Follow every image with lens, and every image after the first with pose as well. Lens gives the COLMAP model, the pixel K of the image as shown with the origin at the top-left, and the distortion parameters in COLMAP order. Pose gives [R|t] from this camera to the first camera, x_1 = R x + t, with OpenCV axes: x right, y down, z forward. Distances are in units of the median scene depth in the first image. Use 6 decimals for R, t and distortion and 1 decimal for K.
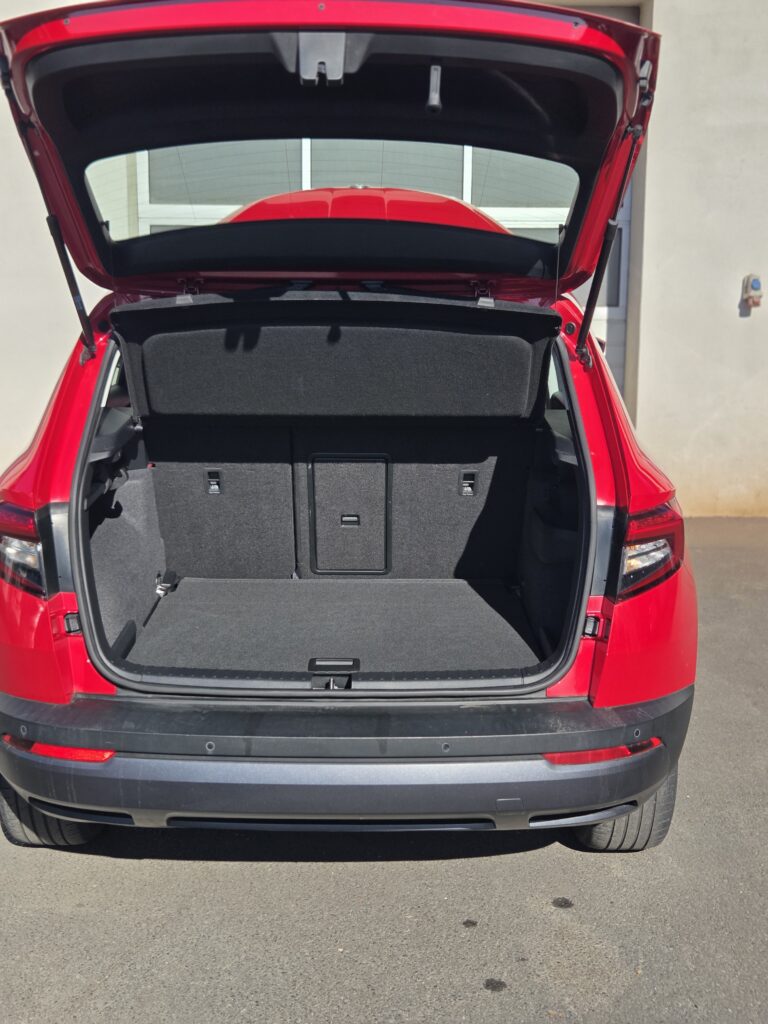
lens RADIAL K [[1403.9, 0, 384.0], [0, 1403.9, 512.0], [0, 0, 1]] dist [0.032414, 0.036022]
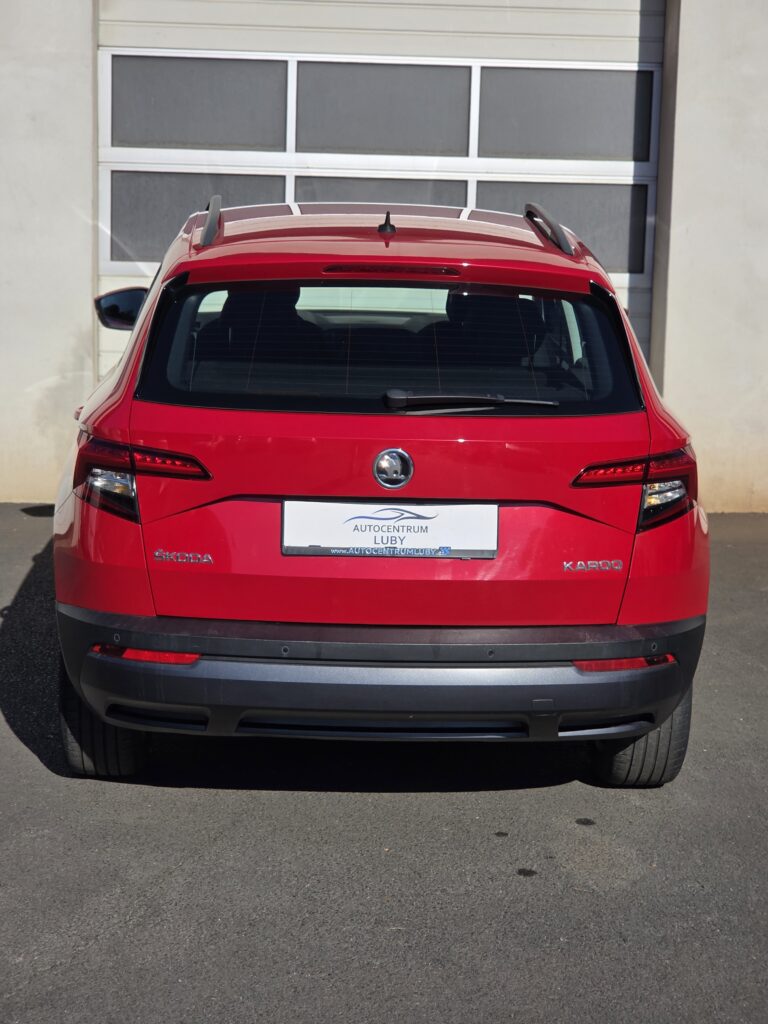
lens RADIAL K [[2023.0, 0, 384.0], [0, 2023.0, 512.0], [0, 0, 1]] dist [0.013349, 0.129159]
pose [[0.999173, 0.014040, 0.038162, -0.097563], [-0.013123, 0.999622, -0.024157, 0.084257], [-0.038487, 0.023636, 0.998980, -0.598273]]
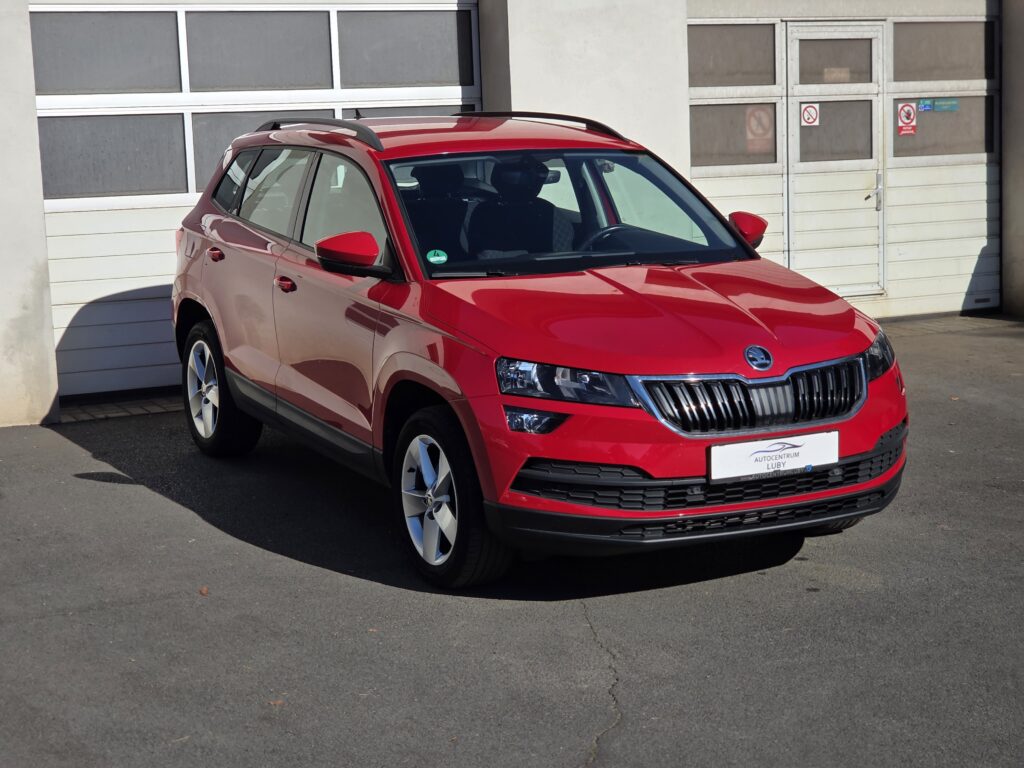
lens RADIAL K [[2034.3, 0, 555.4], [0, 2034.3, 386.6], [0, 0, 1]] dist [0.037640, 0.116617]
pose [[0.888615, -0.094701, 0.448771, -1.121061], [0.120326, 0.992315, -0.028857, 0.138035], [-0.442589, 0.079642, 0.893181, -0.869470]]
